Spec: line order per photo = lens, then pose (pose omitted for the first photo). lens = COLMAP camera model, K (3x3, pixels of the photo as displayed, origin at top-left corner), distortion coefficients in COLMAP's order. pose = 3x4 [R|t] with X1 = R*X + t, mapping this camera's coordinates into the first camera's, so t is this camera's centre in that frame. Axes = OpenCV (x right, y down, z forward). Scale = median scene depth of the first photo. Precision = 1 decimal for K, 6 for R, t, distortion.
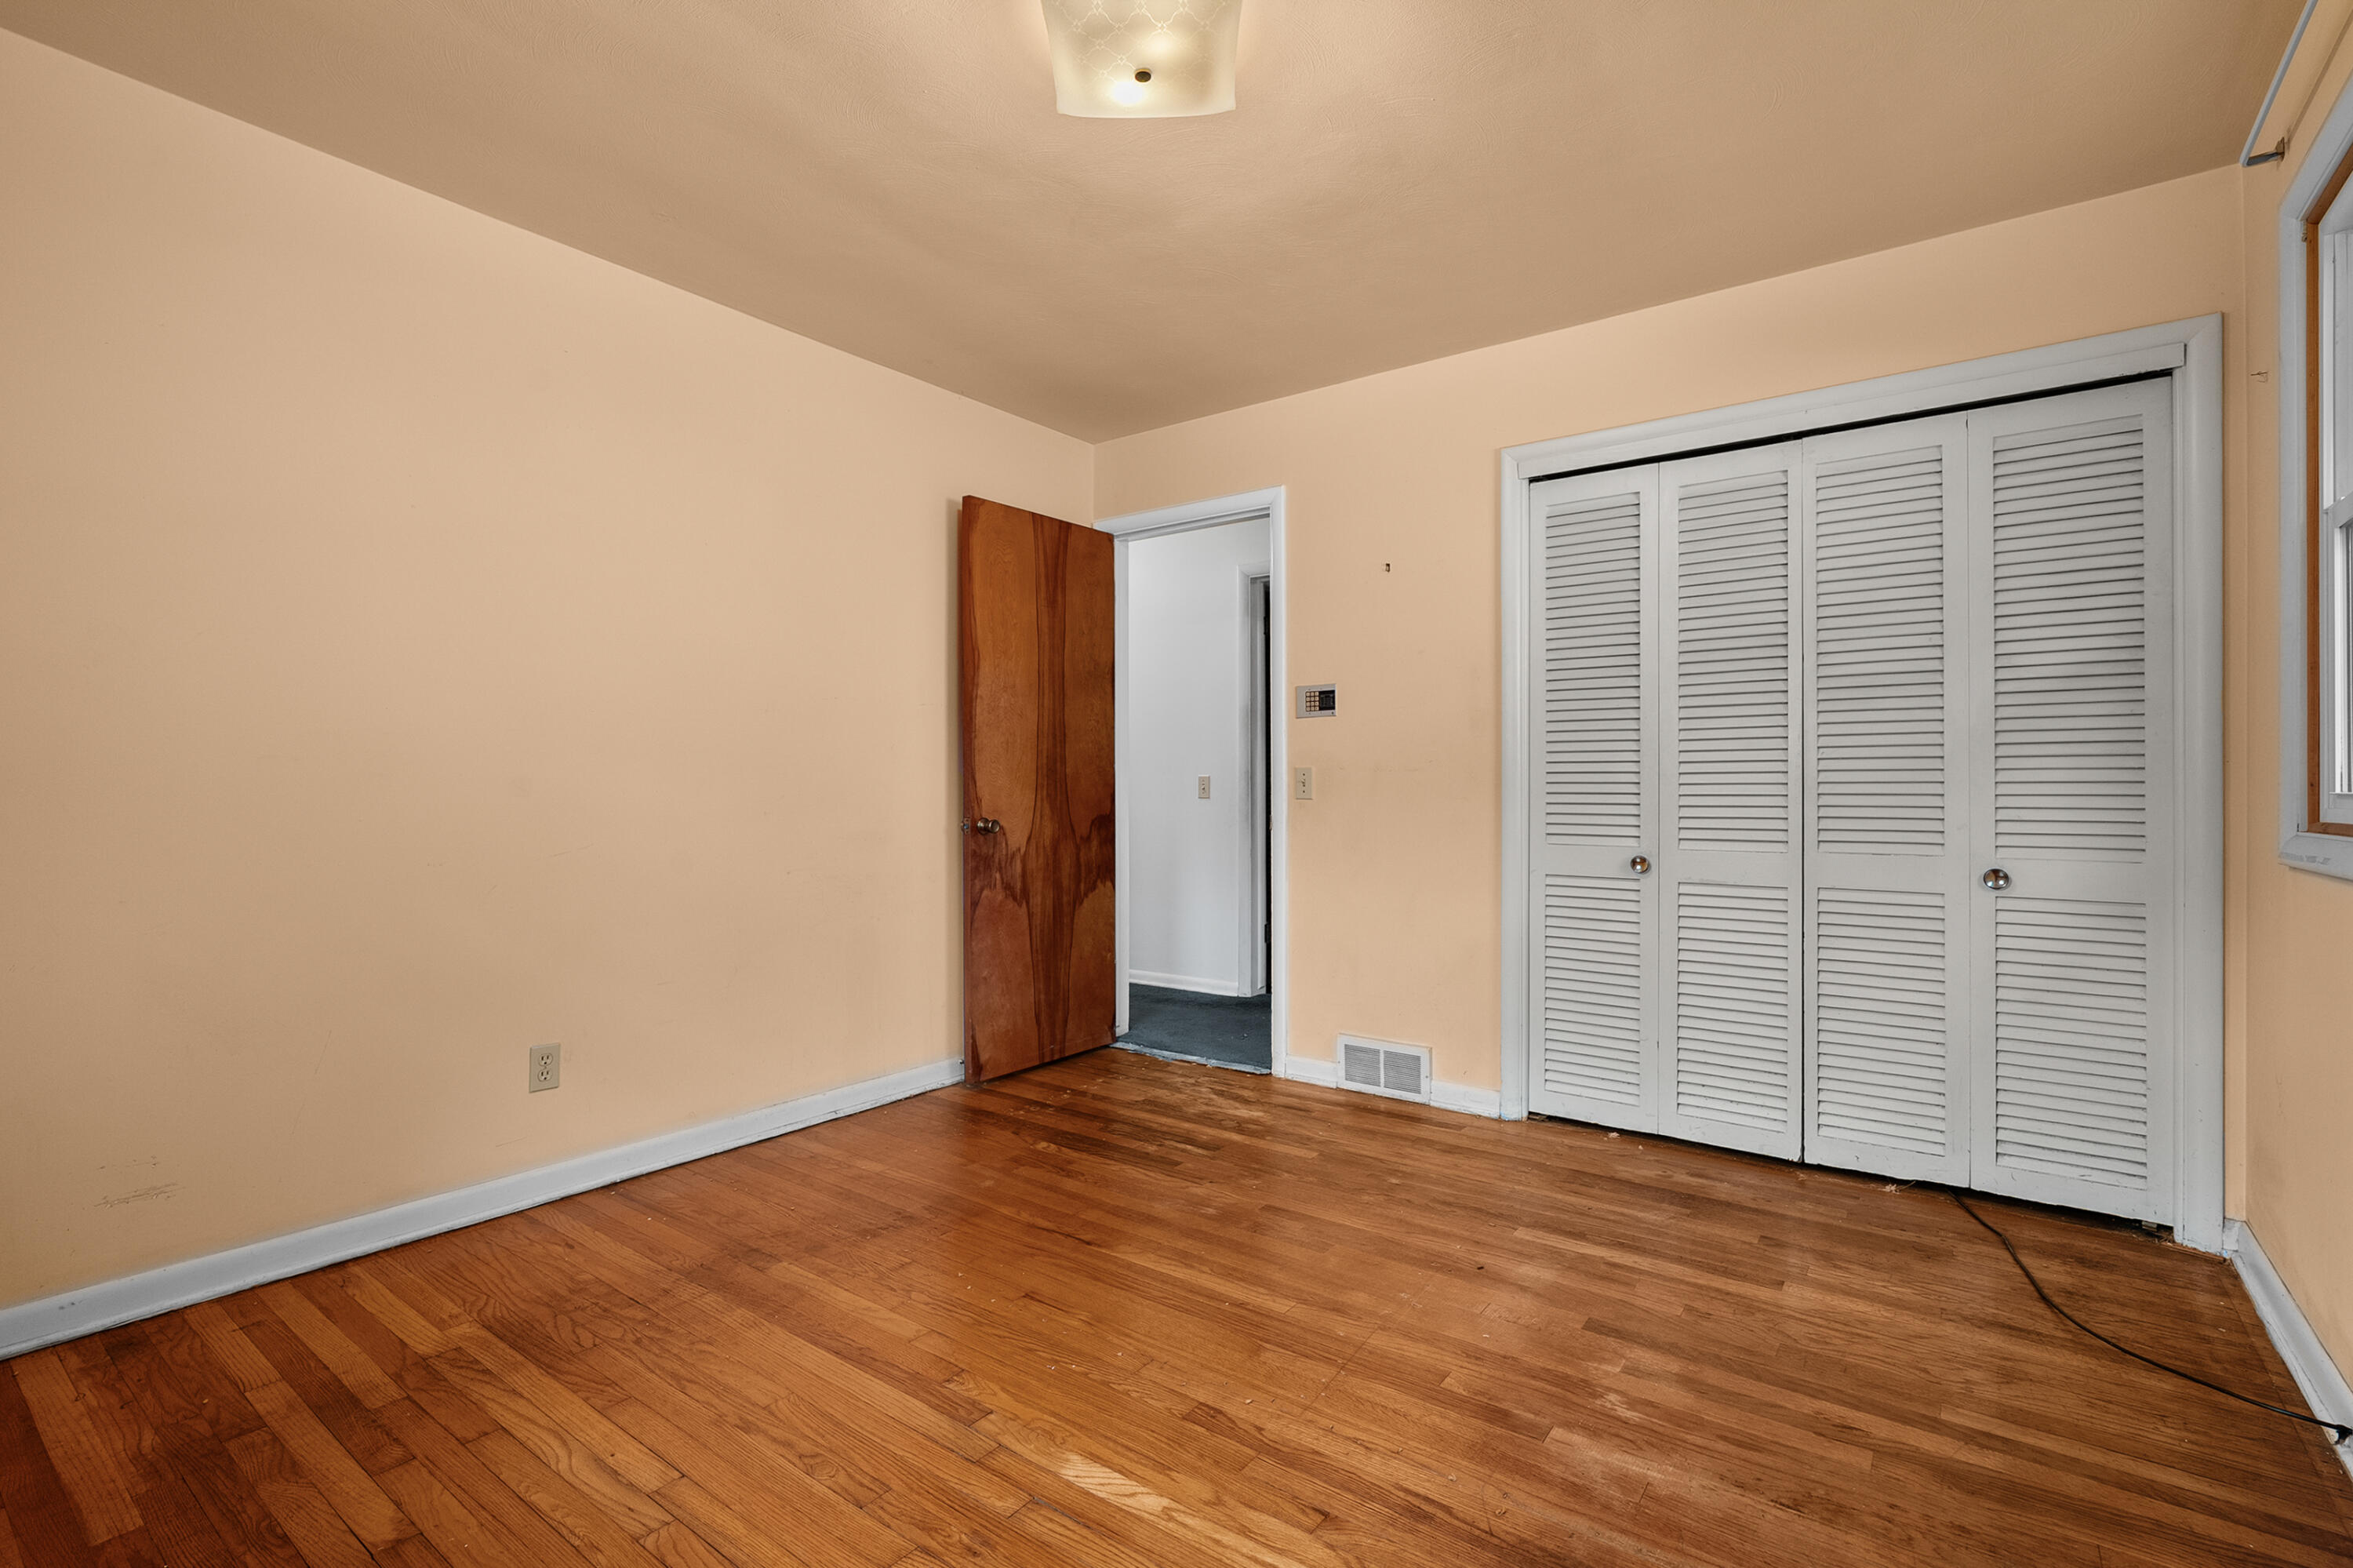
lens RADIAL K [[1091.5, 0, 1173.7], [0, 1091.5, 783.7], [0, 0, 1]] dist [-0.008902, 0.002571]
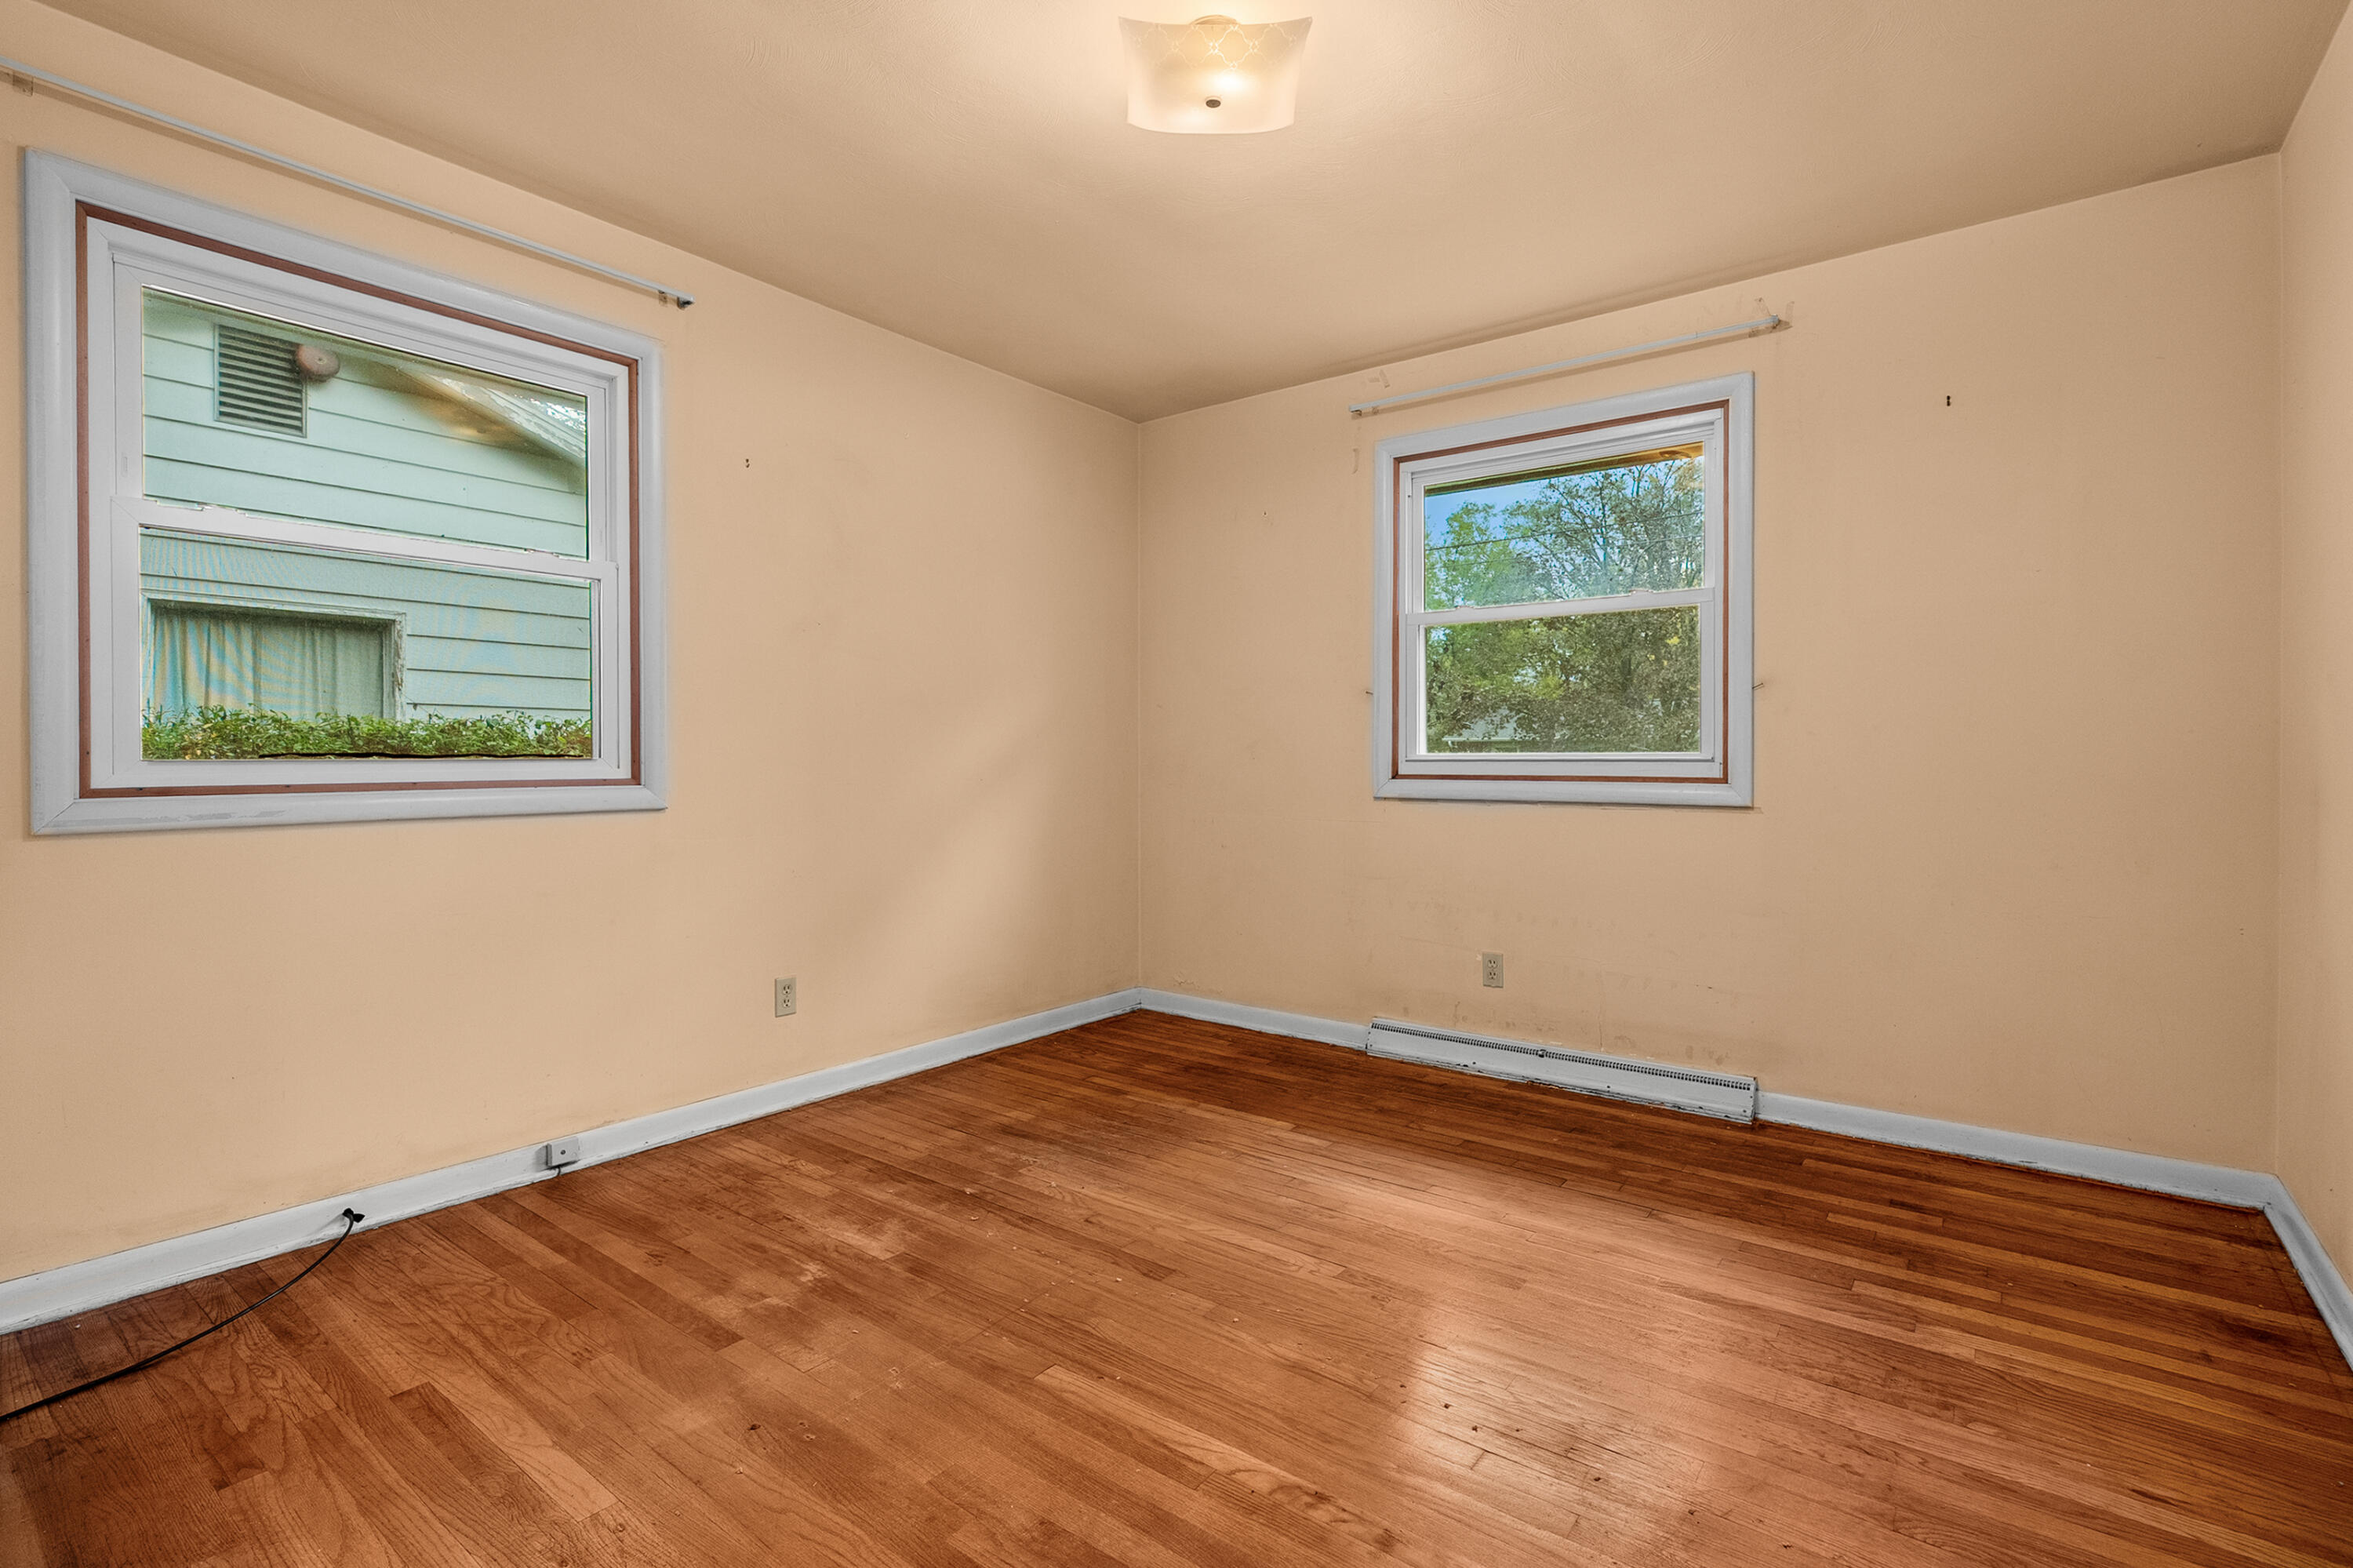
lens RADIAL K [[1091.5, 0, 1175.6], [0, 1091.5, 773.8], [0, 0, 1]] dist [-0.008902, 0.002571]
pose [[-0.999947, -0.002136, 0.010045, -0.003146], [-0.001989, 0.999892, 0.014595, 0.004047], [-0.010075, 0.014574, -0.999843, 2.085327]]
